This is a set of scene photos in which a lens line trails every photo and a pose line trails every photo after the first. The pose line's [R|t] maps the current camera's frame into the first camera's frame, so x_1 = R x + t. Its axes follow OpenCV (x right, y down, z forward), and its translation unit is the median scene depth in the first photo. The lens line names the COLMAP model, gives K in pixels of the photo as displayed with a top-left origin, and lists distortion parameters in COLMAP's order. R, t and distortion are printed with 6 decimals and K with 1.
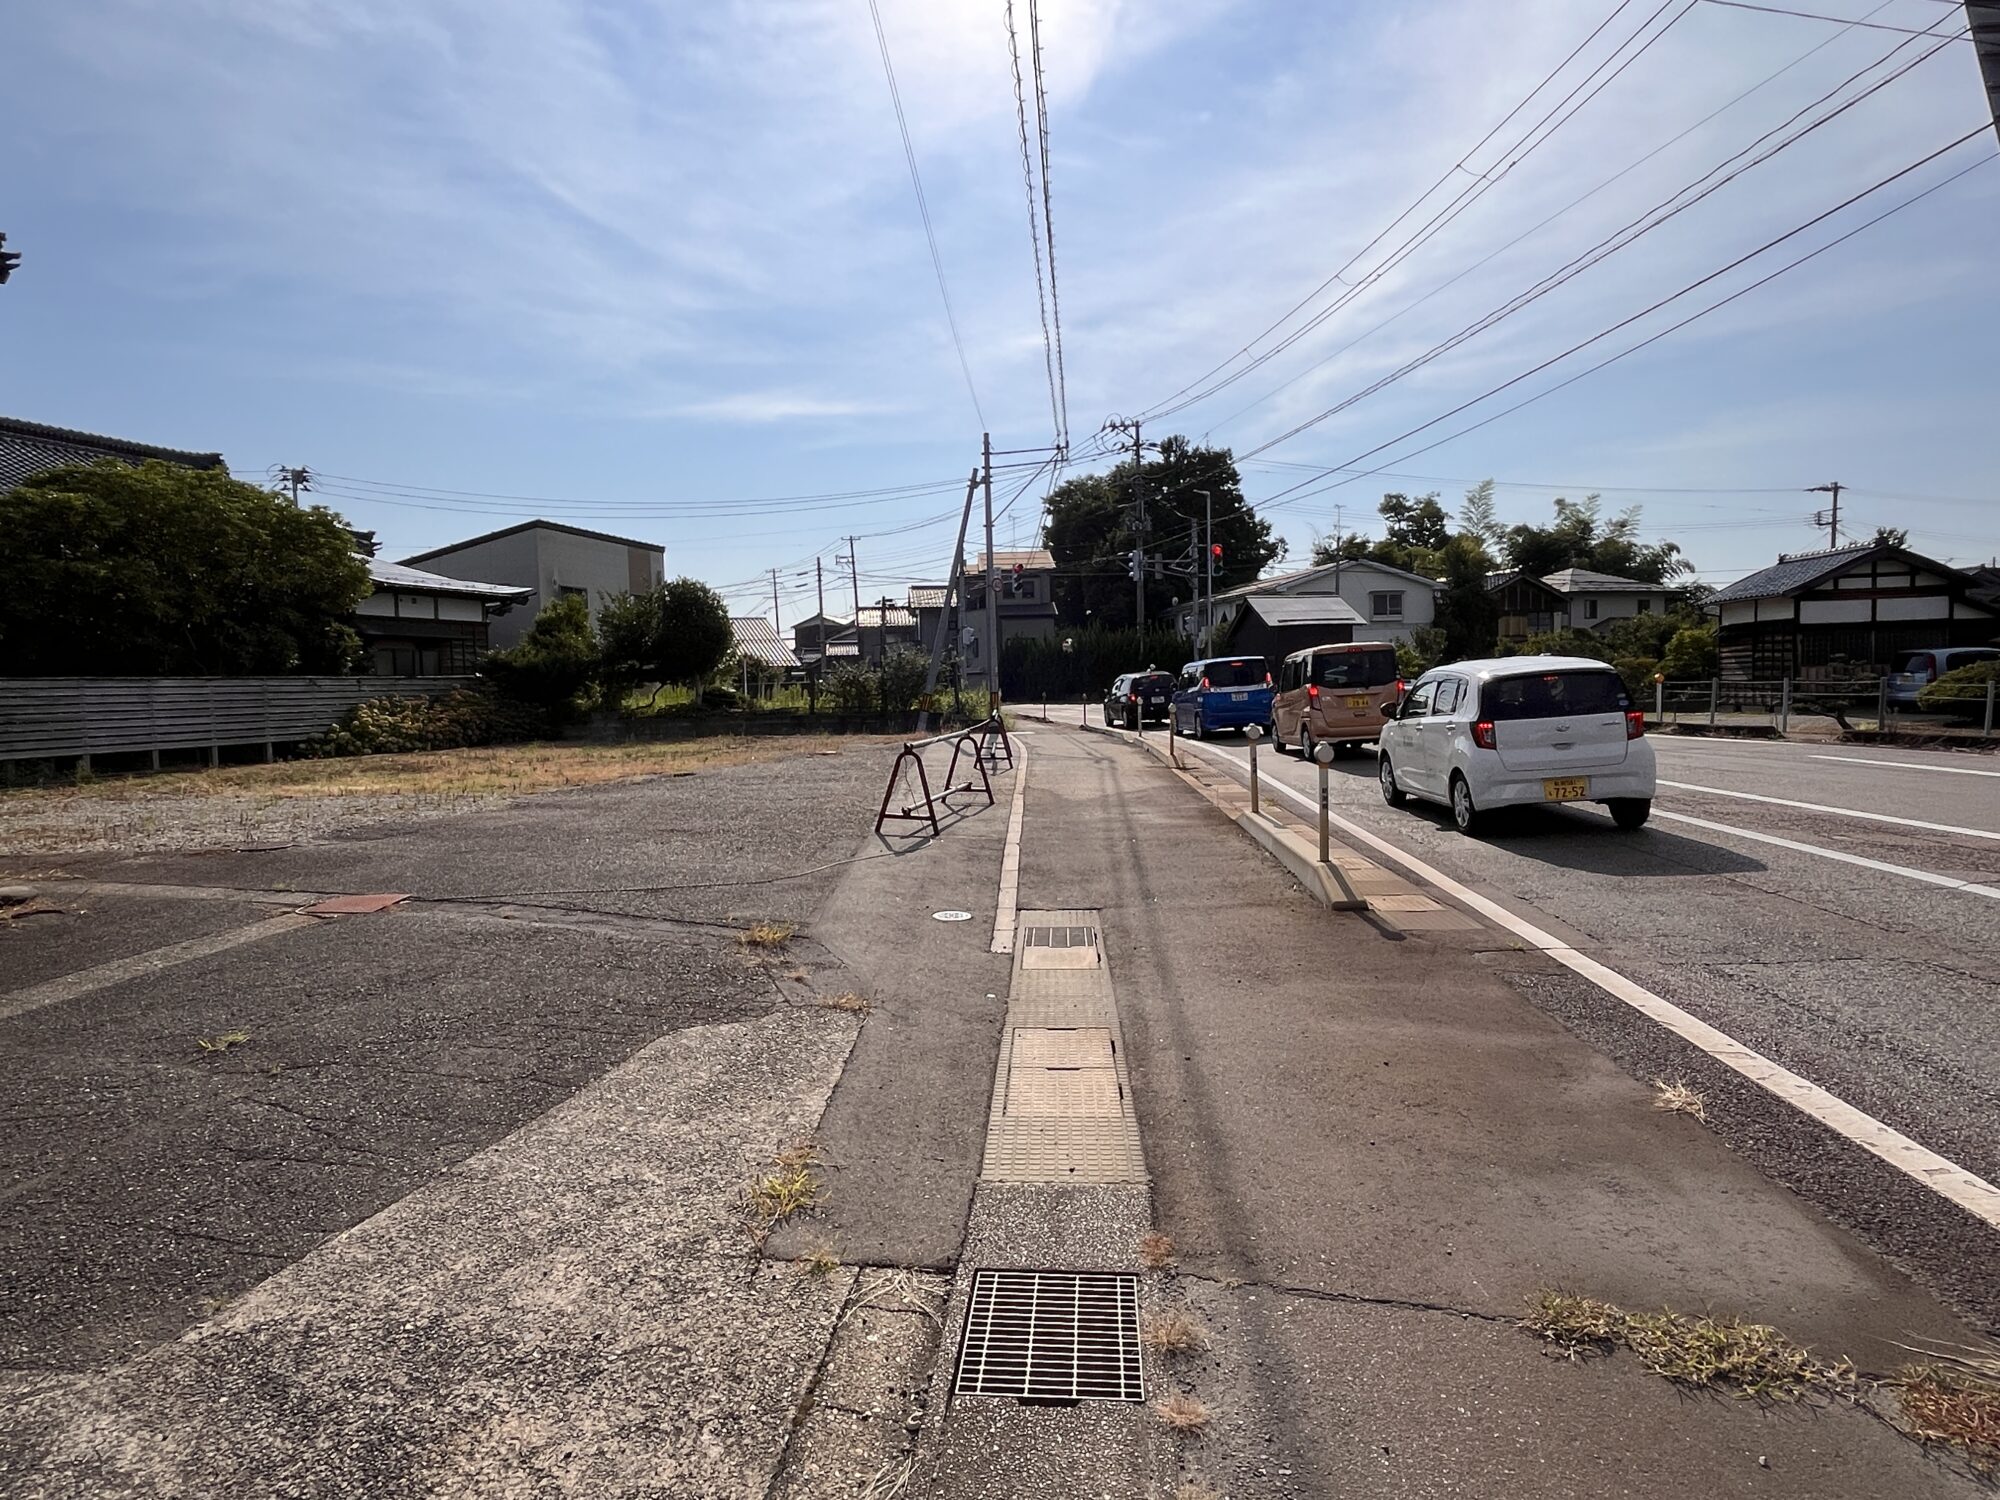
lens RADIAL K [[1148.0, 0, 981.0], [0, 1148.0, 754.7], [0, 0, 1]] dist [-0.002203, -0.000359]
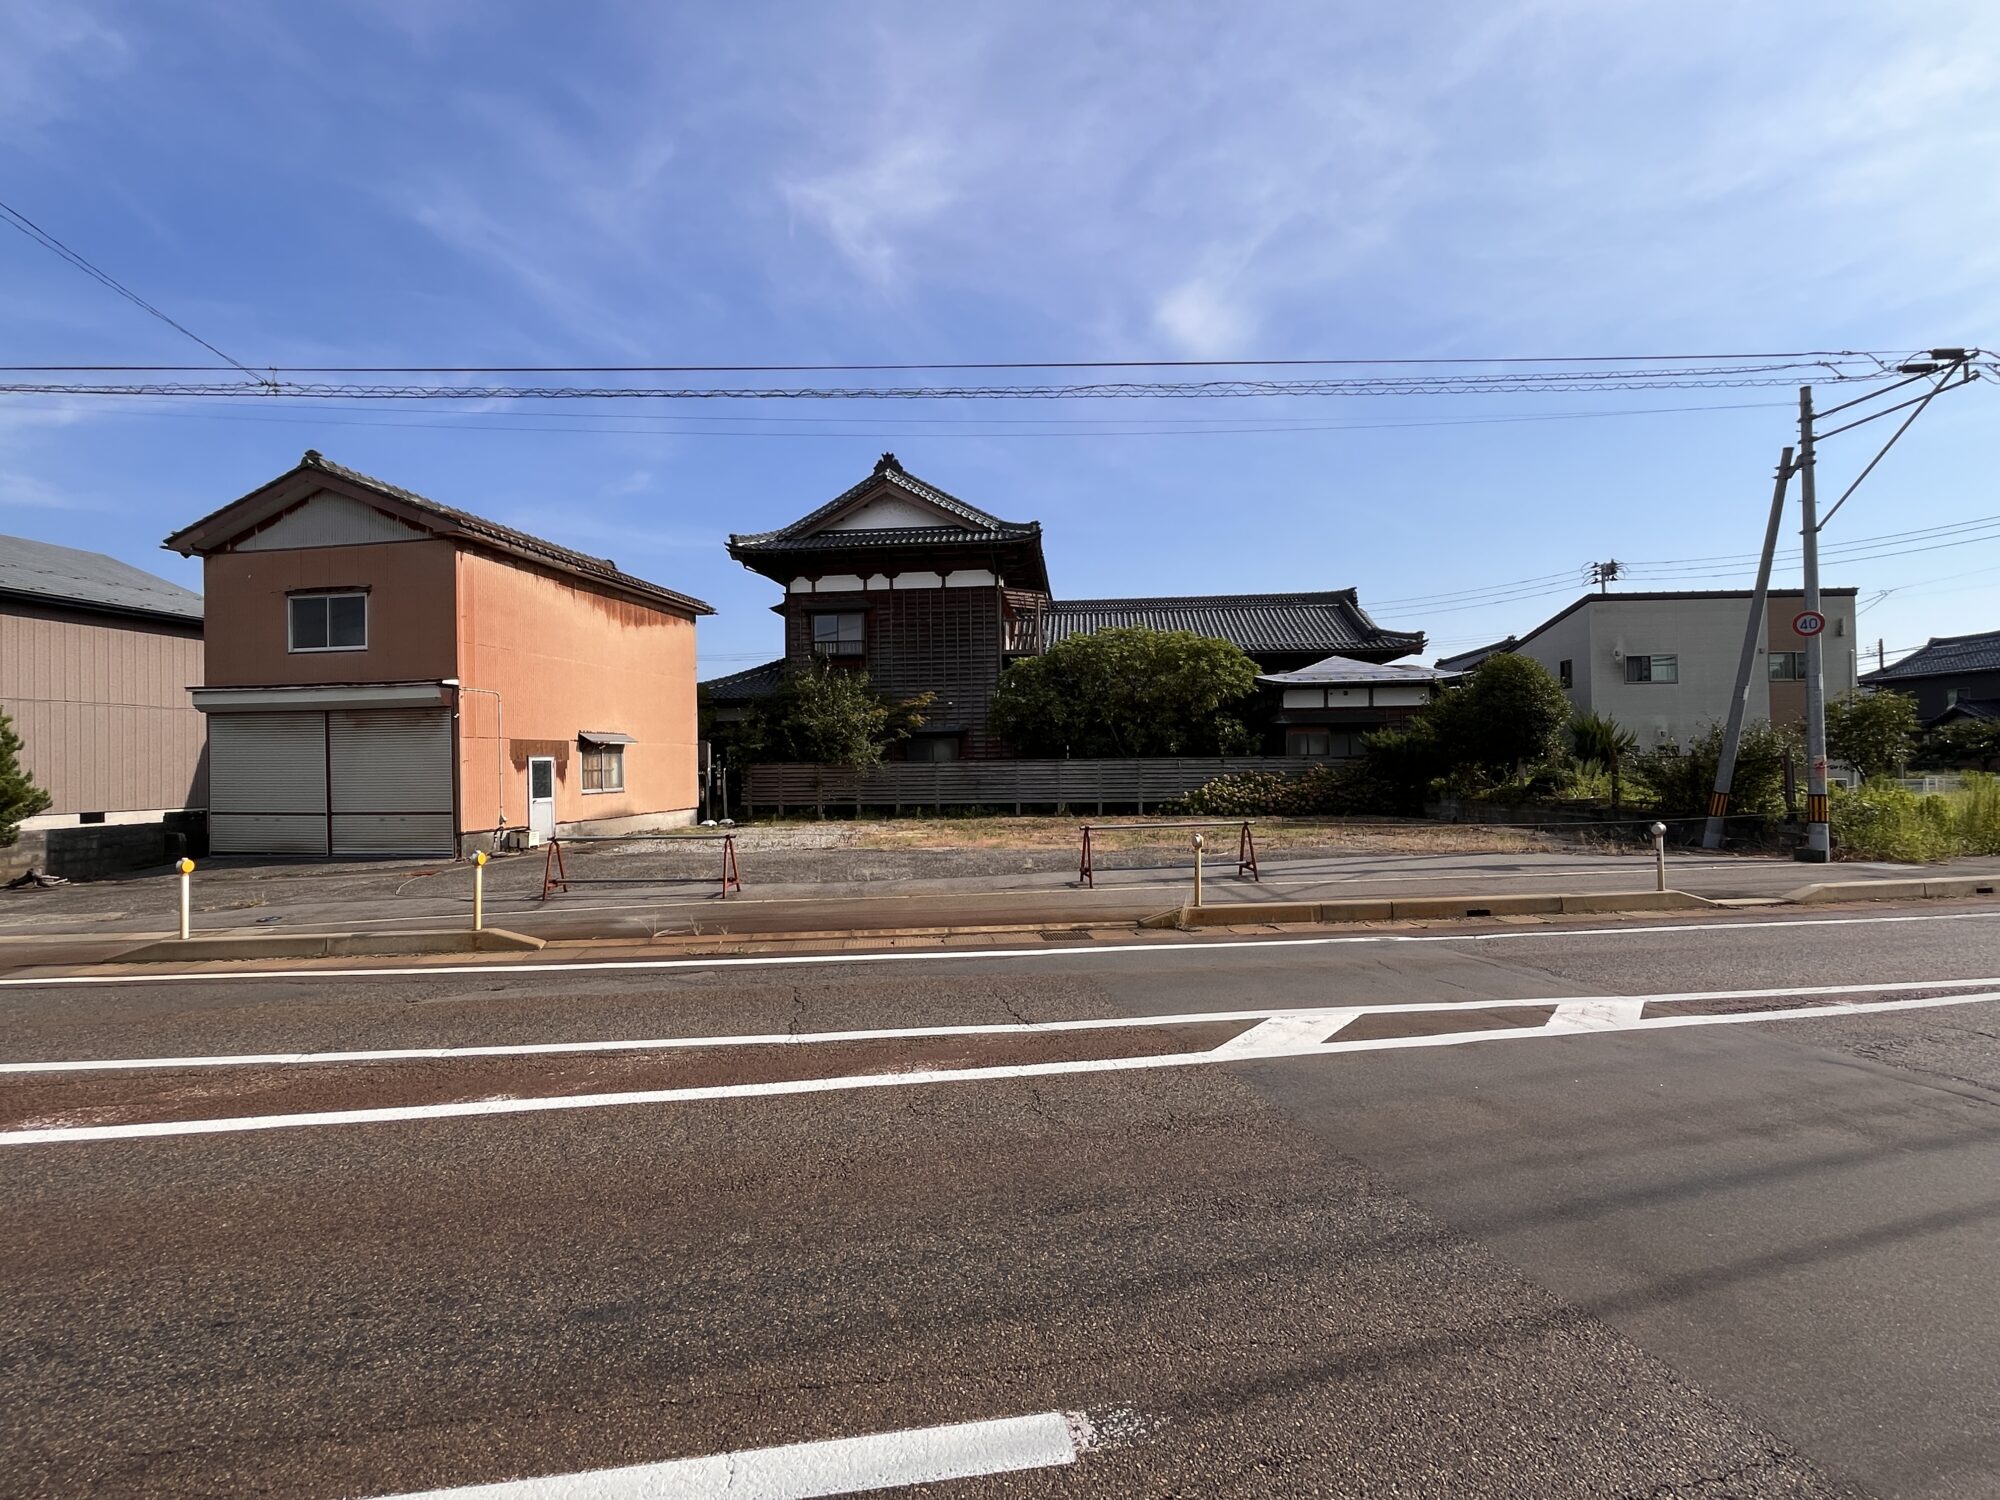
lens RADIAL K [[929.3, 0, 993.5], [0, 929.3, 753.2], [0, 0, 1]] dist [0.001324, -0.001302]
pose [[0.173654, 0.014453, -0.984701, 0.444788], [-0.055996, 0.998420, 0.004779, -0.057260], [0.983214, 0.054310, 0.174188, 0.492523]]
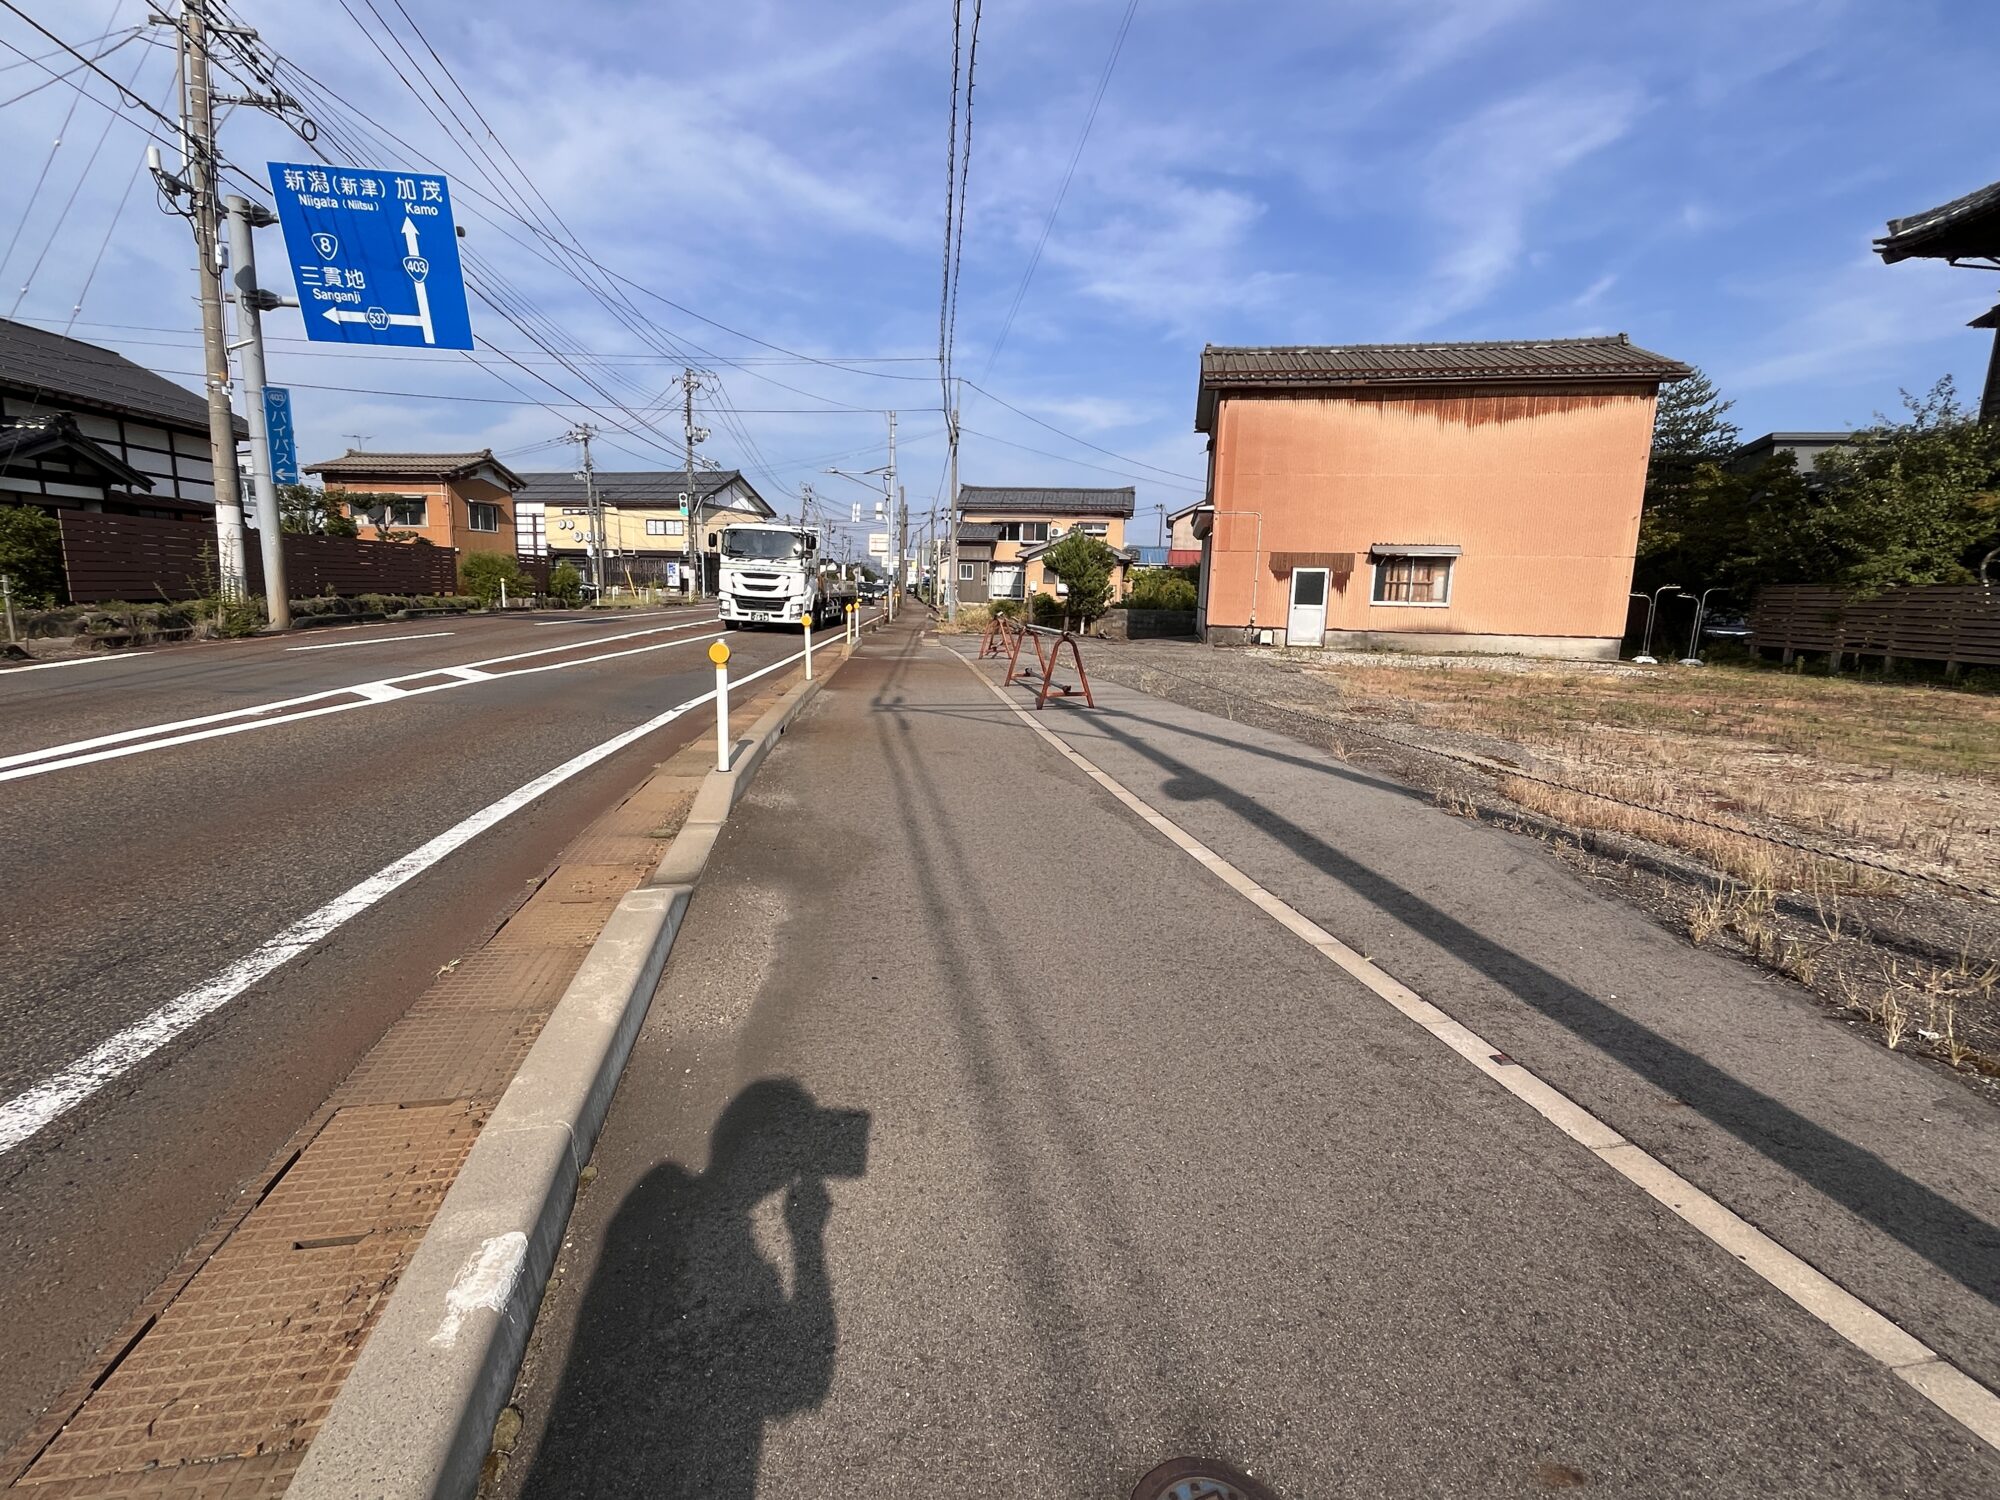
lens RADIAL K [[917.0, 0, 986.6], [0, 917.0, 754.2], [0, 0, 1]] dist [-0.000558, -0.001325]
pose [[-0.988749, 0.029287, -0.146691, 0.085821], [-0.007418, 0.969840, 0.243628, -0.066679], [0.149402, 0.241975, -0.958711, 1.029250]]
